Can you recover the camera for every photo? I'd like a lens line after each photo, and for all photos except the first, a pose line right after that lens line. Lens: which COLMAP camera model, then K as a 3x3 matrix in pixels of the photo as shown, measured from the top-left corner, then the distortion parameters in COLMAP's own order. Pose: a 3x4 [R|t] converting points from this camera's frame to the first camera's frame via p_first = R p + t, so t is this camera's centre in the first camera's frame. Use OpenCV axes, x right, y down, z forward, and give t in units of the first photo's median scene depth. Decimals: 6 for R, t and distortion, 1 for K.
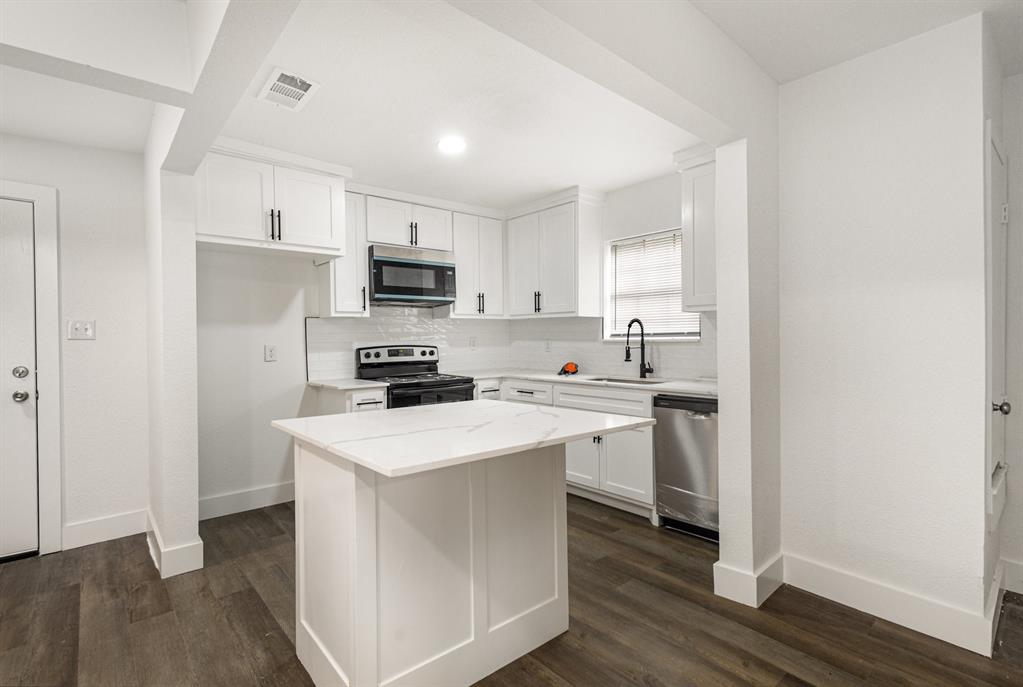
lens RADIAL K [[477.9, 0, 513.0], [0, 477.9, 342.5], [0, 0, 1]] dist [0.008536, -0.002265]
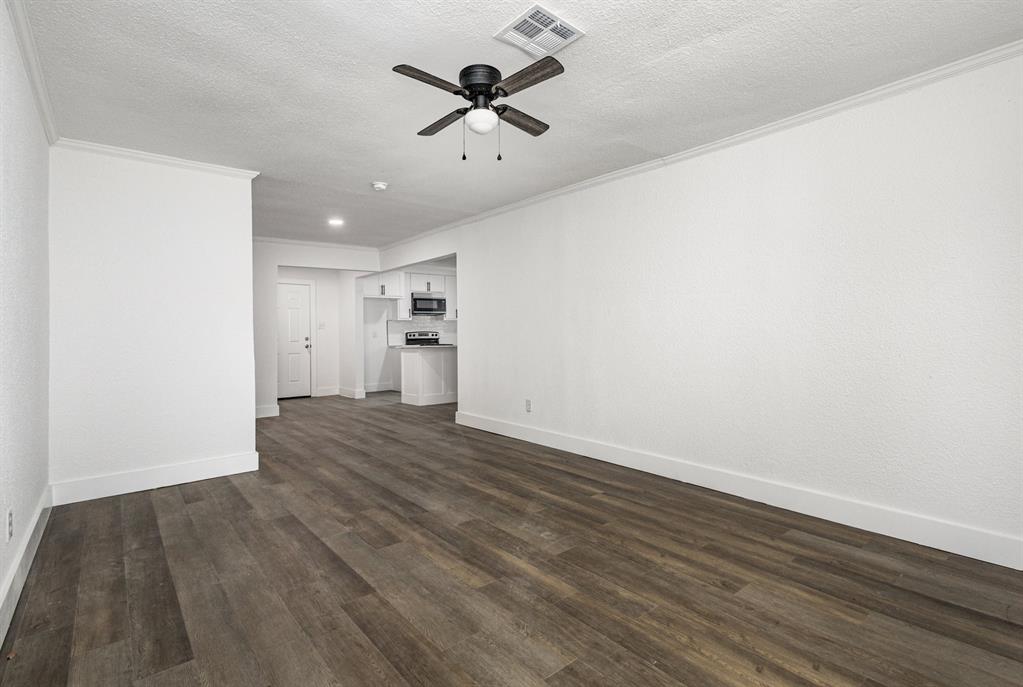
lens RADIAL K [[477.9, 0, 516.7], [0, 477.9, 333.9], [0, 0, 1]] dist [0.008536, -0.002265]
pose [[0.999928, -0.004467, -0.011136, 0.289163], [0.004353, 0.999938, -0.010258, 0.048369], [0.011181, 0.010209, 0.999885, -1.545738]]
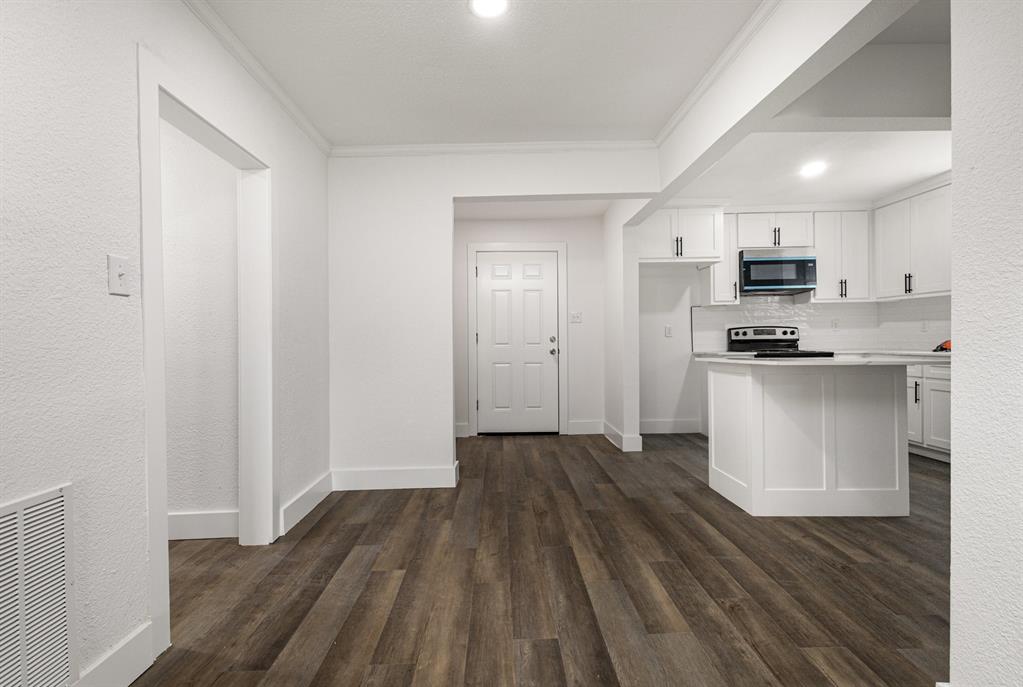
lens RADIAL K [[477.9, 0, 507.6], [0, 477.9, 341.5], [0, 0, 1]] dist [0.008536, -0.002265]
pose [[0.766344, 0.002572, -0.642425, 0.062306], [-0.001141, 0.999996, 0.002643, 0.047246], [0.642429, -0.001293, 0.766344, -0.436400]]
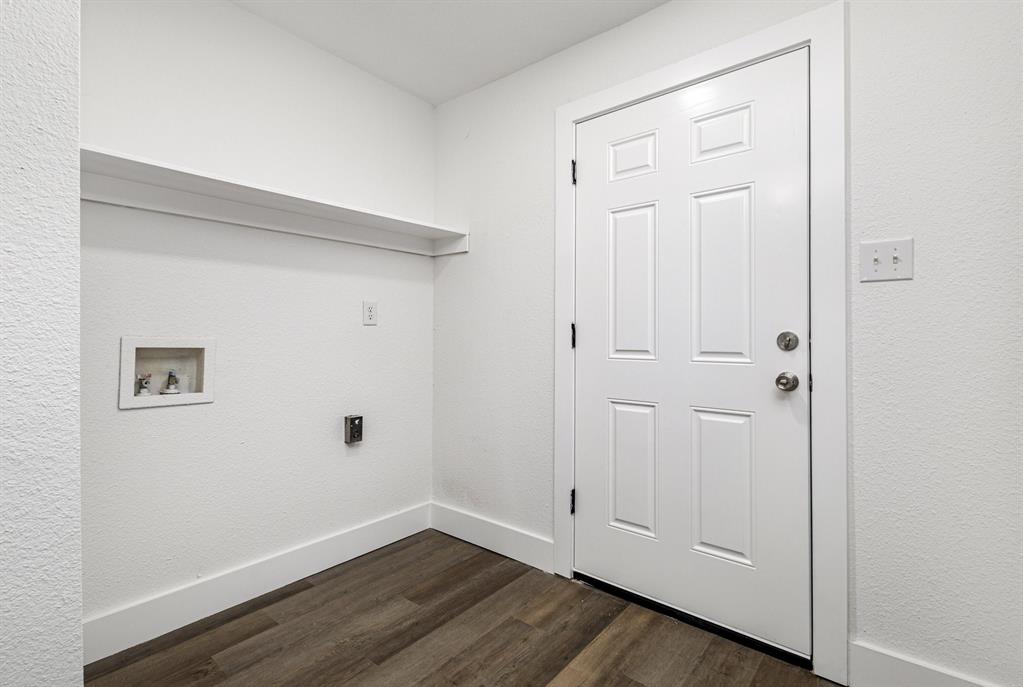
lens RADIAL K [[477.9, 0, 510.2], [0, 477.9, 330.0], [0, 0, 1]] dist [0.008536, -0.002265]
pose [[0.152382, -0.002307, -0.988319, -0.354609], [-0.007661, 0.999964, -0.003516, 0.037303], [0.988292, 0.008107, 0.152359, 0.411647]]
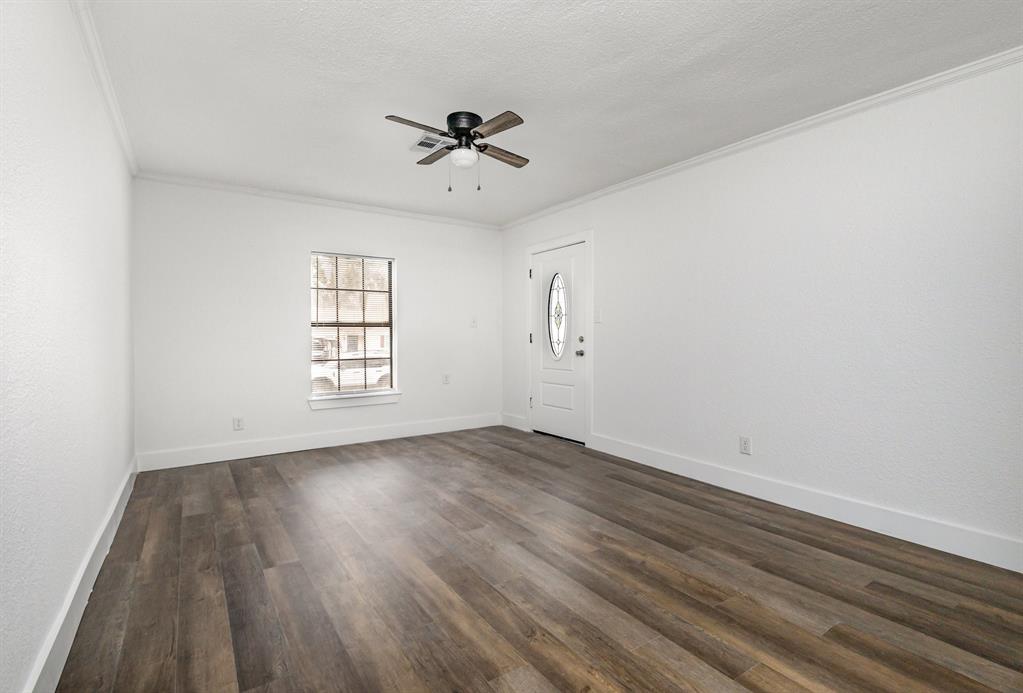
lens RADIAL K [[477.9, 0, 512.6], [0, 477.9, 343.4], [0, 0, 1]] dist [0.008536, -0.002265]
pose [[-0.992136, 0.002710, 0.125132, 0.057053], [0.004292, 0.999914, 0.012372, 0.043335], [-0.125087, 0.012811, -0.992063, -0.102456]]
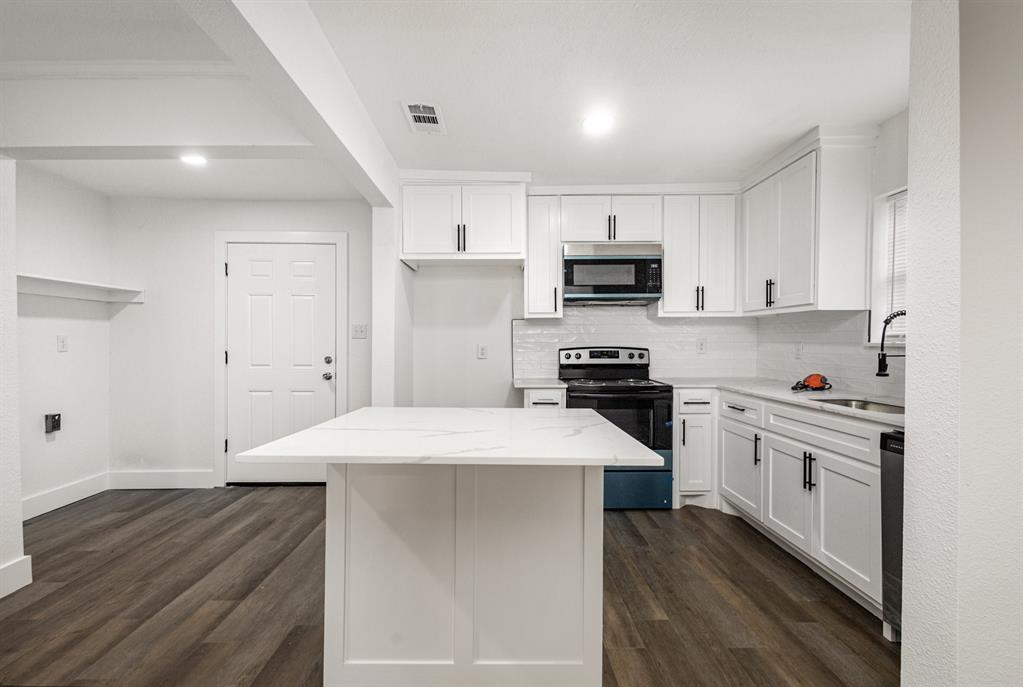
lens RADIAL K [[477.9, 0, 514.7], [0, 477.9, 350.4], [0, 0, 1]] dist [0.008536, -0.002265]
pose [[0.769622, 0.020380, -0.638175, 0.258641], [-0.013842, 0.999788, 0.015235, 0.001105], [0.638350, -0.002891, 0.769741, 0.165763]]
